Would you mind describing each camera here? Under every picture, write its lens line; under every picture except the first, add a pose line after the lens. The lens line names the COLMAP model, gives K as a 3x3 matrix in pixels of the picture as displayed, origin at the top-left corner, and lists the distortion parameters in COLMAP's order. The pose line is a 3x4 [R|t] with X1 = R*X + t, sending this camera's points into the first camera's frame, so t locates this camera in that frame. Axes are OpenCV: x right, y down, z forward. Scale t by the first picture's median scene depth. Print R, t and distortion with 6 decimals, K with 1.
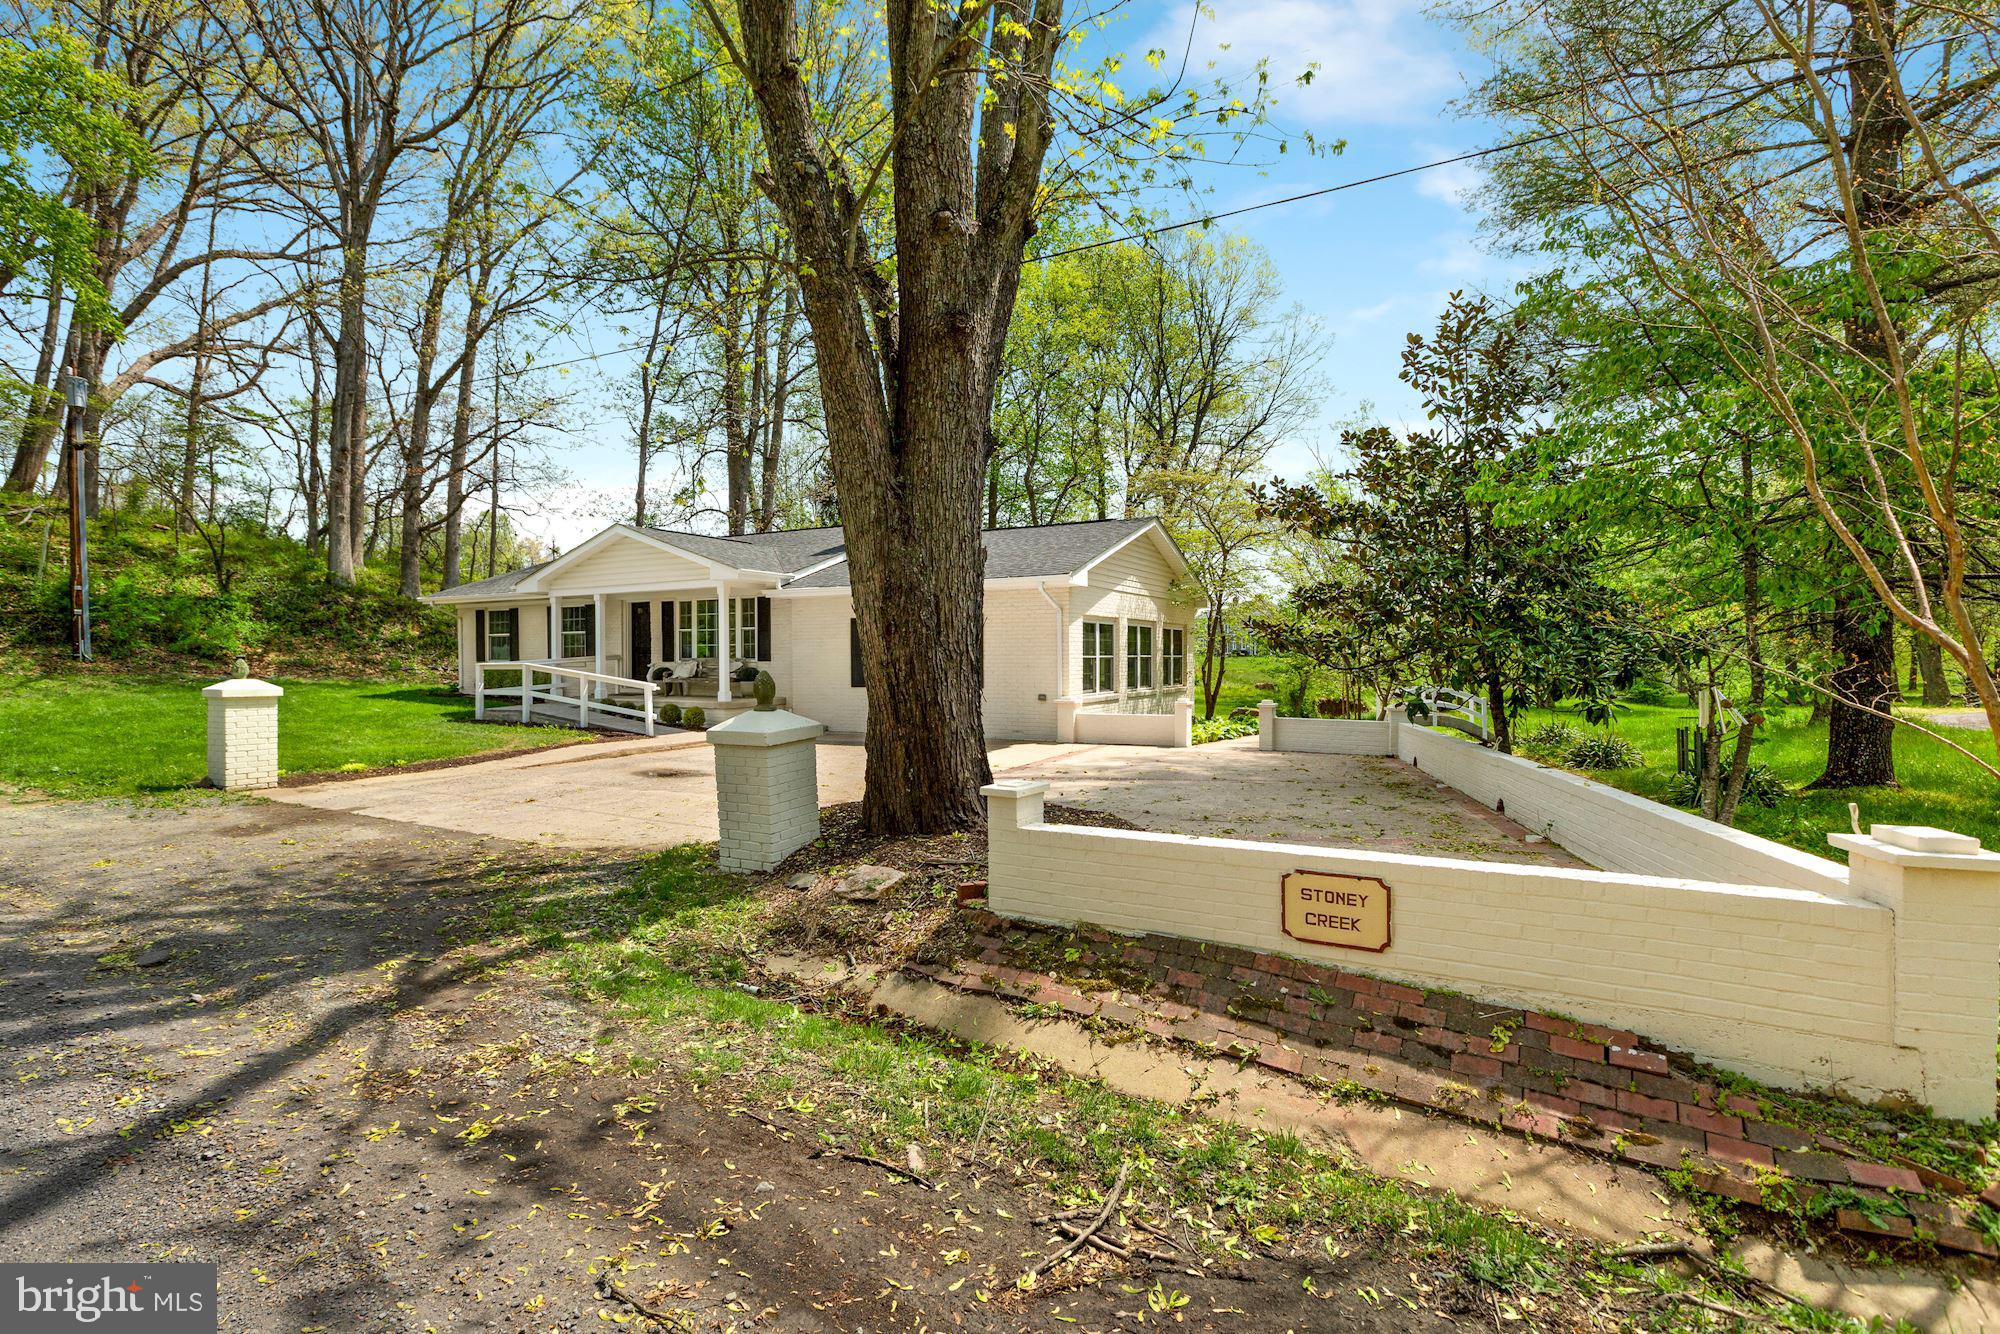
lens RADIAL K [[944.3, 0, 1000.0], [0, 944.3, 667.0], [0, 0, 1]] dist [0.014203, -0.000038]
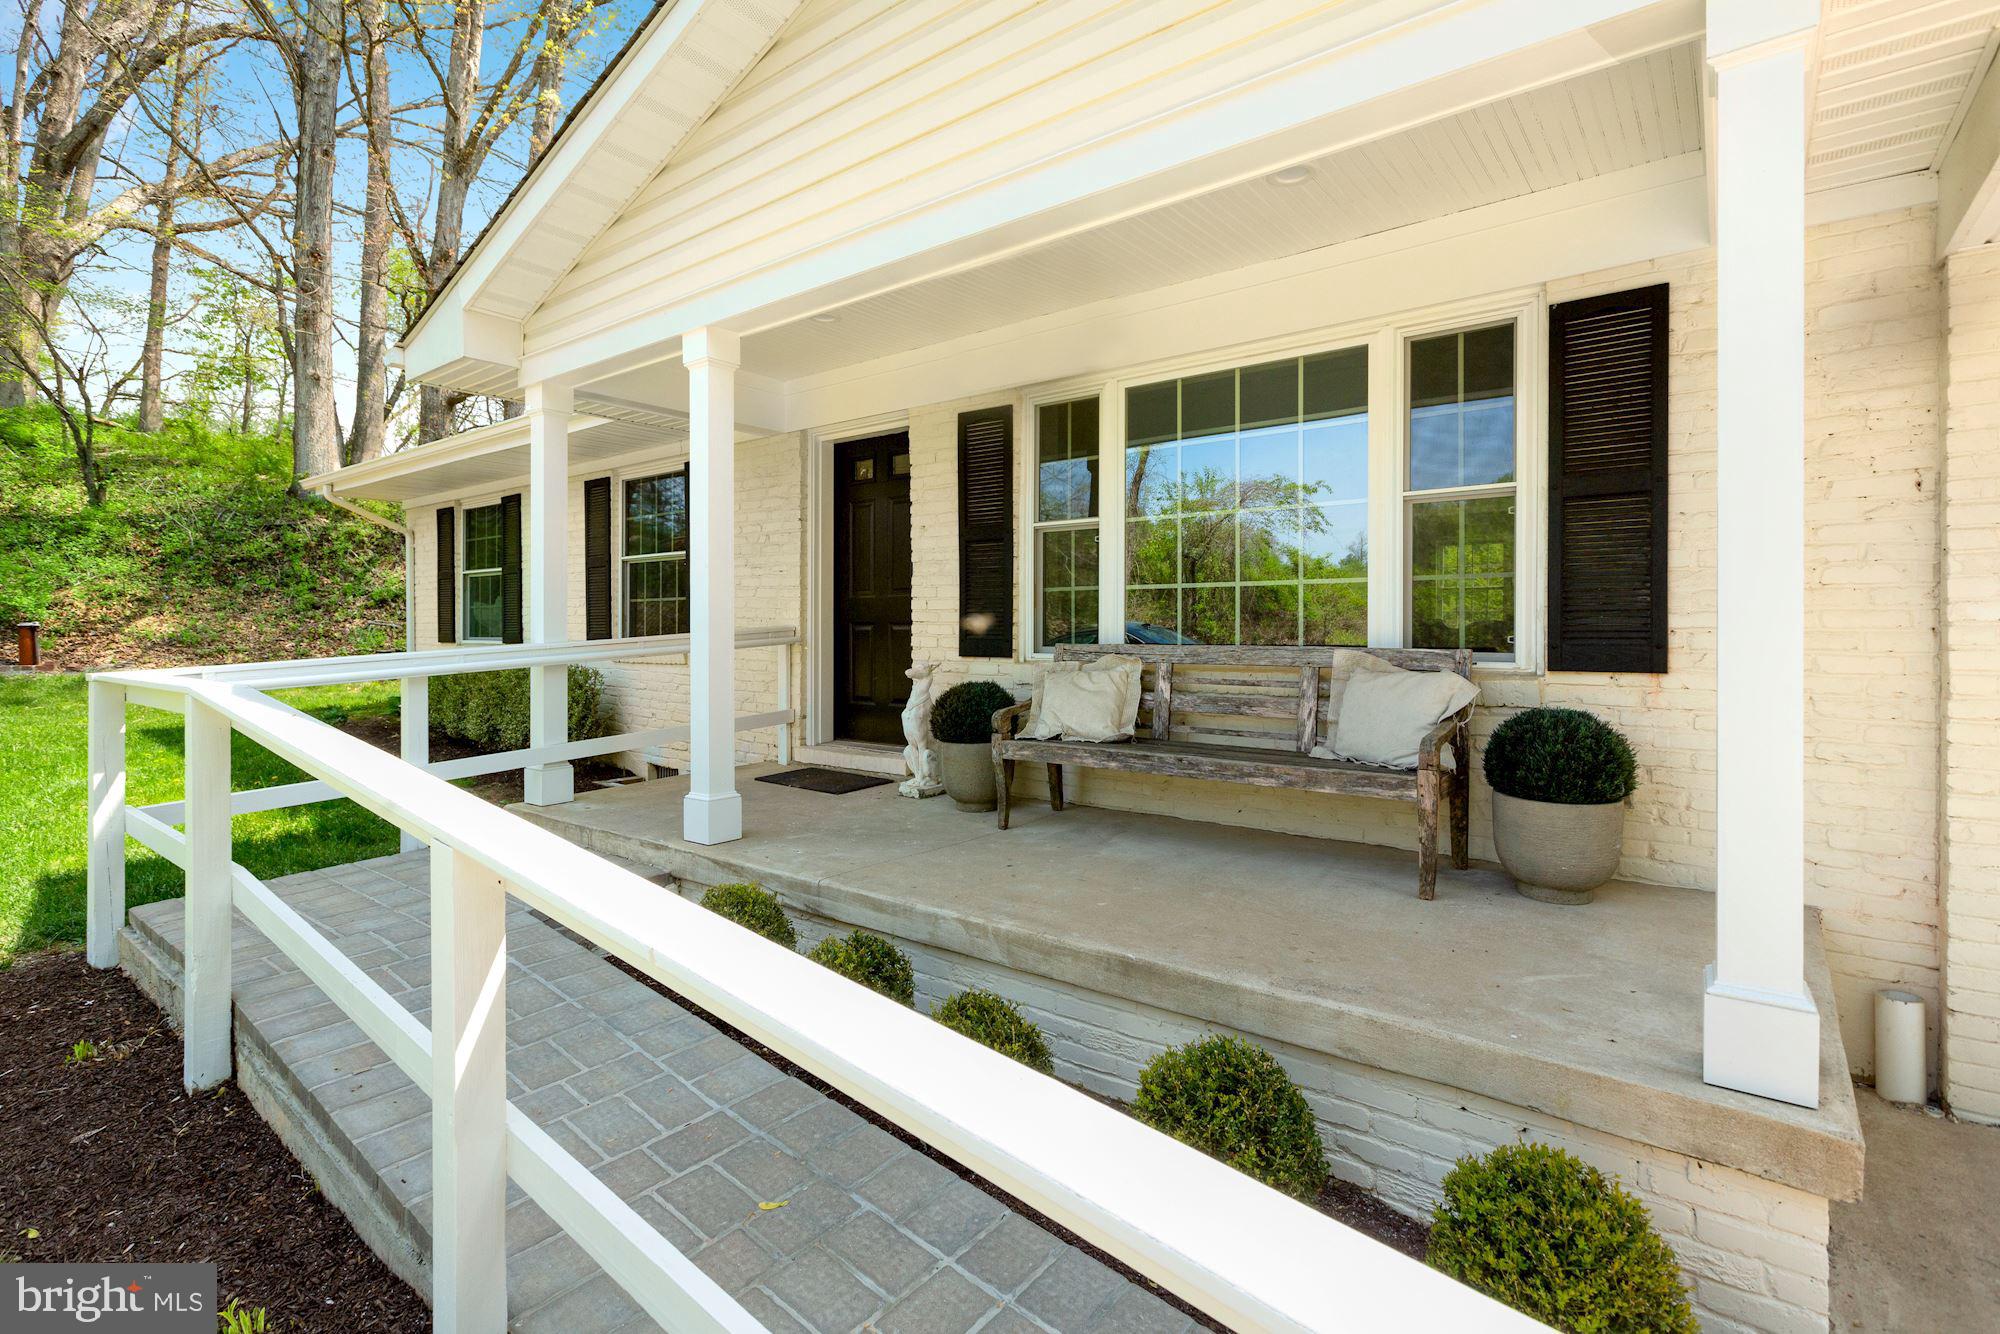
lens RADIAL K [[941.1, 0, 1001.6], [0, 941.1, 627.4], [0, 0, 1]] dist [0.000904, 0.000060]
pose [[0.987480, 0.005535, -0.157647, -0.308627], [-0.007319, 0.999916, -0.010741, -0.011443], [0.157574, 0.011760, 0.987437, 0.762964]]
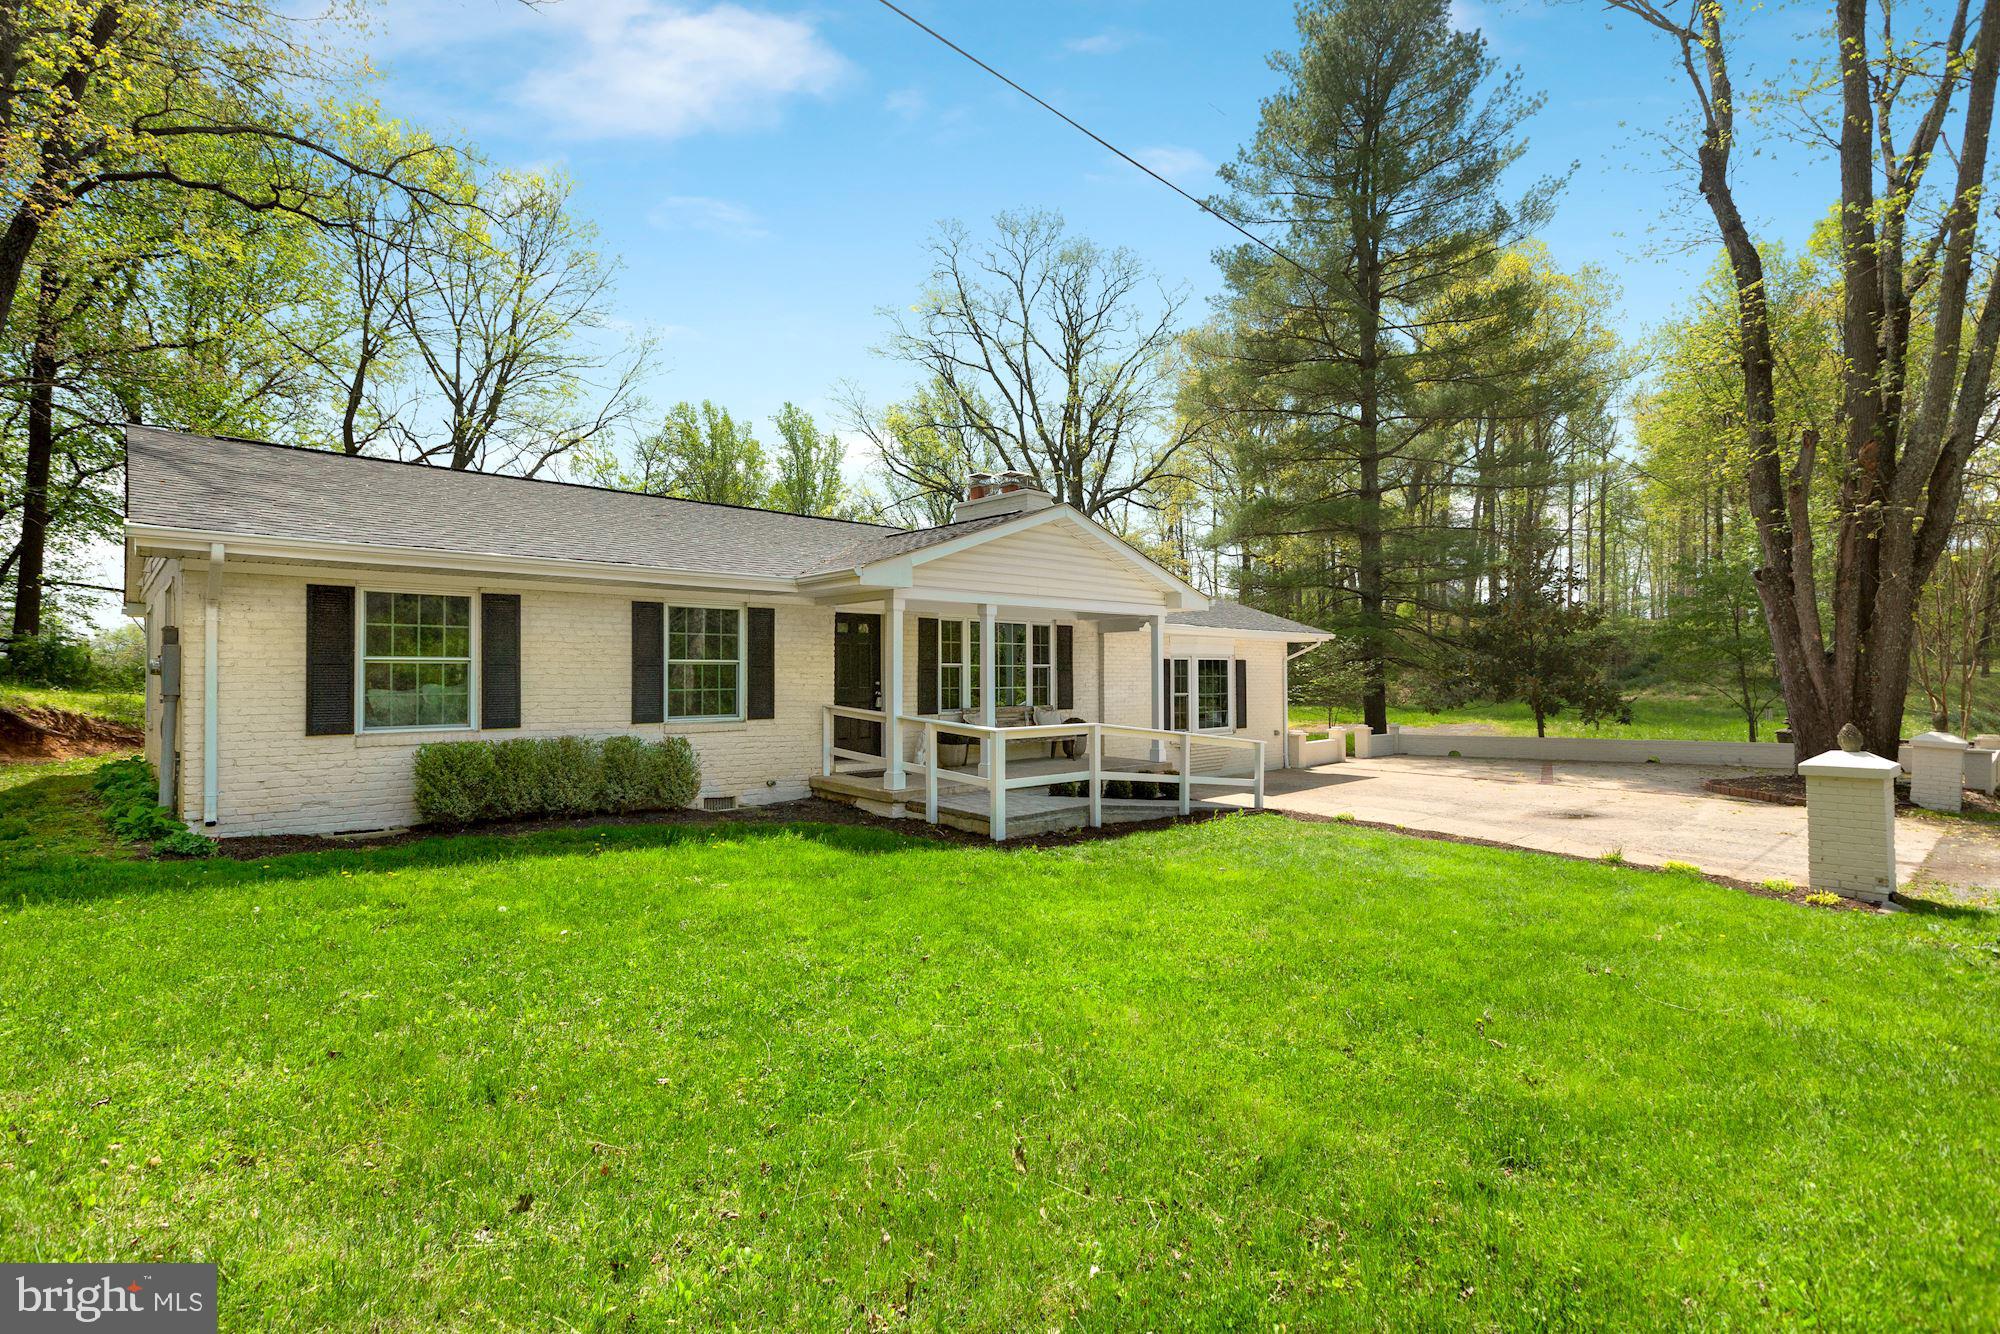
lens RADIAL K [[944.3, 0, 1000.0], [0, 944.3, 667.0], [0, 0, 1]] dist [0.014203, -0.000038]
pose [[0.314247, 0.020120, 0.949128, -0.920633], [0.012313, 0.999605, -0.025267, -0.021054], [-0.949261, 0.019626, 0.313875, 0.759568]]
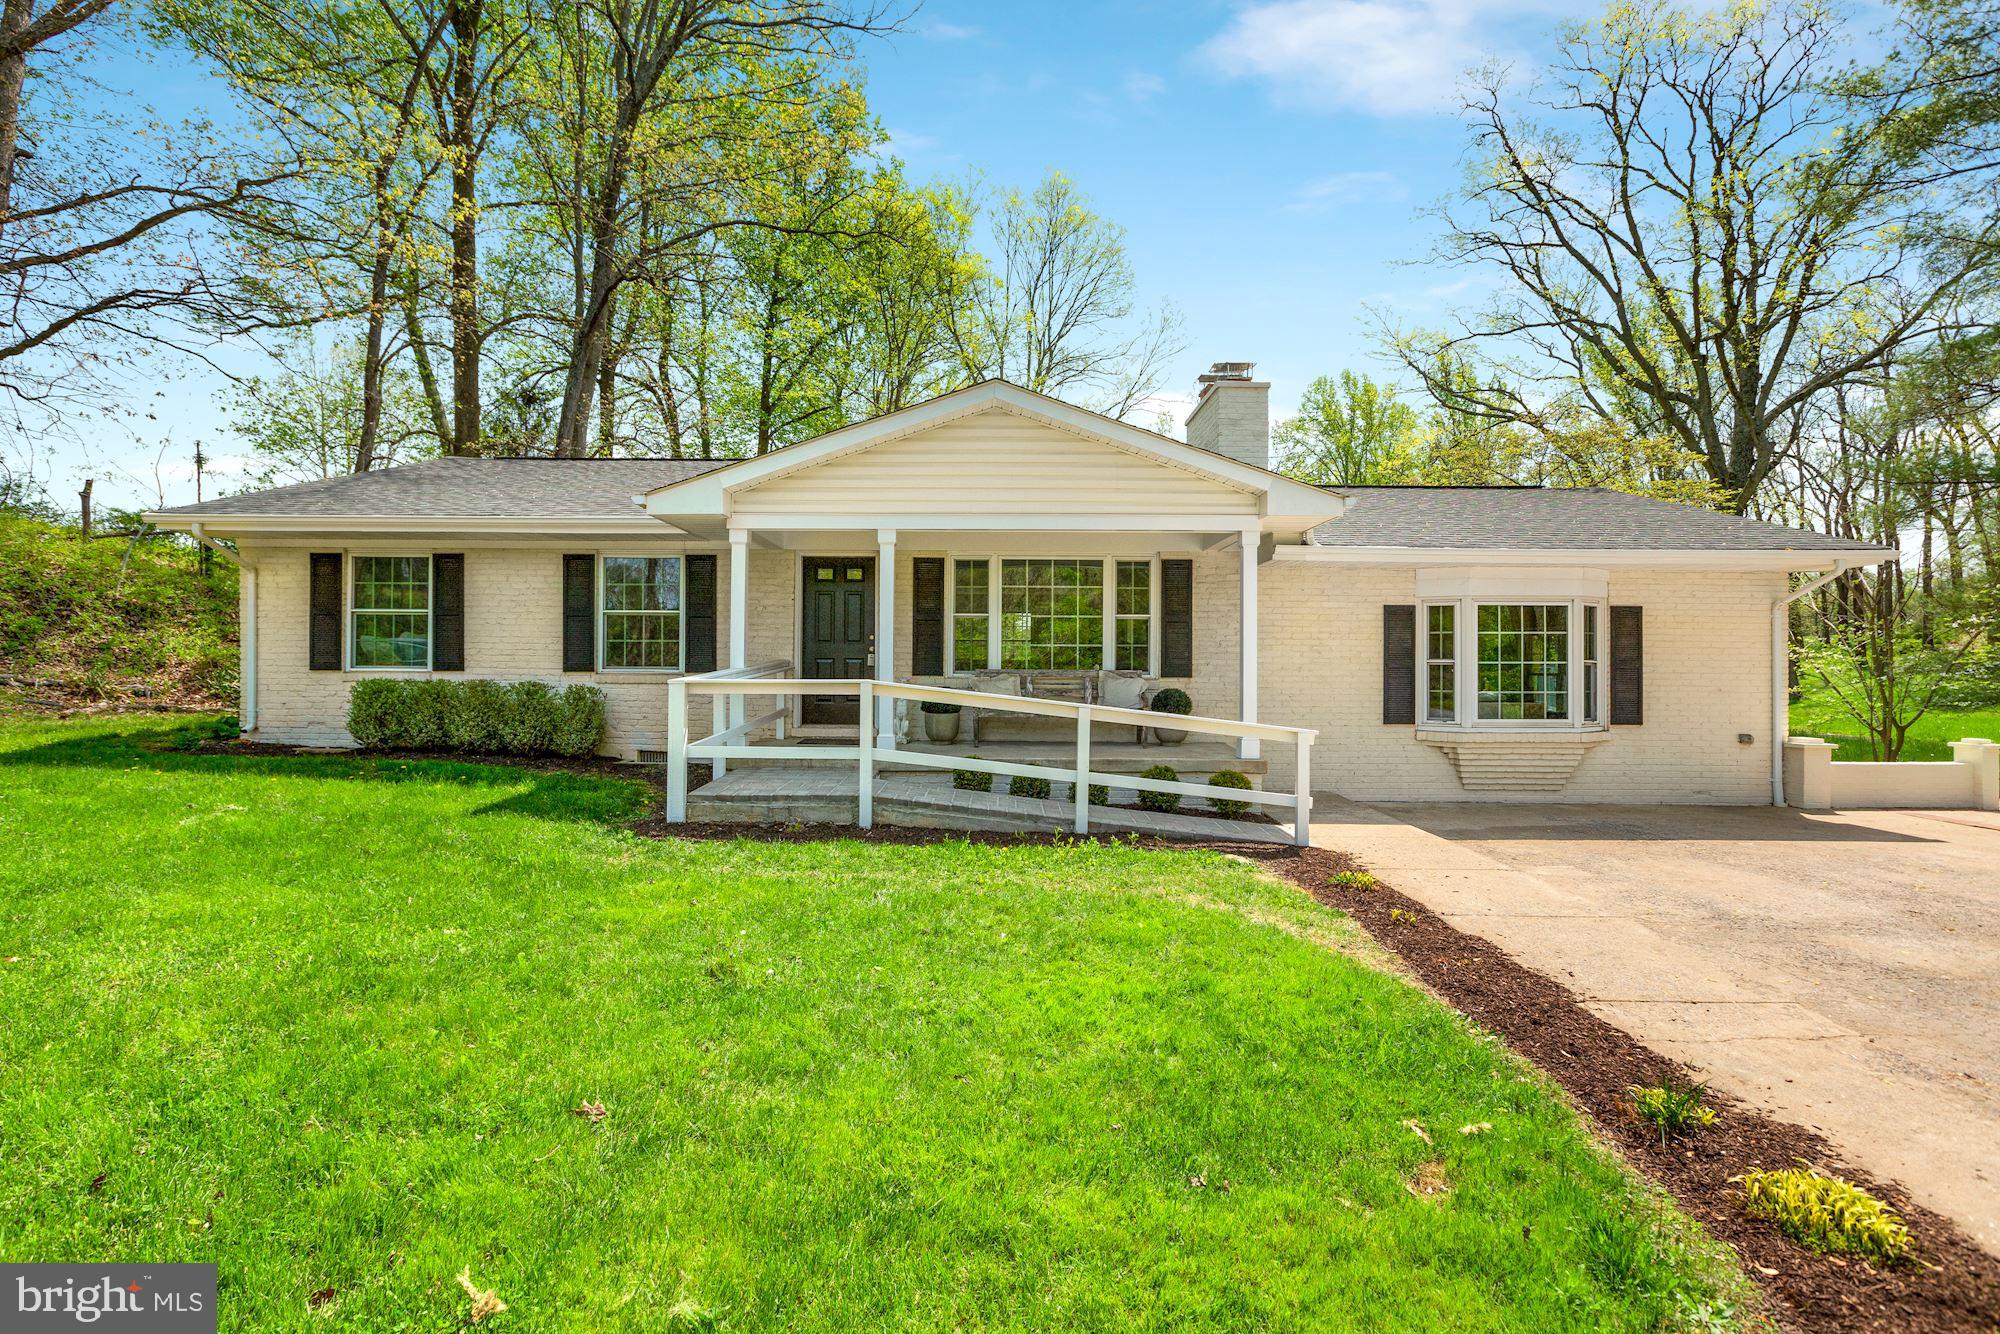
lens RADIAL K [[944.3, 0, 1000.0], [0, 944.3, 667.0], [0, 0, 1]] dist [0.014203, -0.000038]
pose [[0.875835, 0.016421, 0.482331, -0.559990], [-0.009267, 0.999809, -0.017212, -0.002746], [-0.482521, 0.010605, 0.875820, 0.538065]]
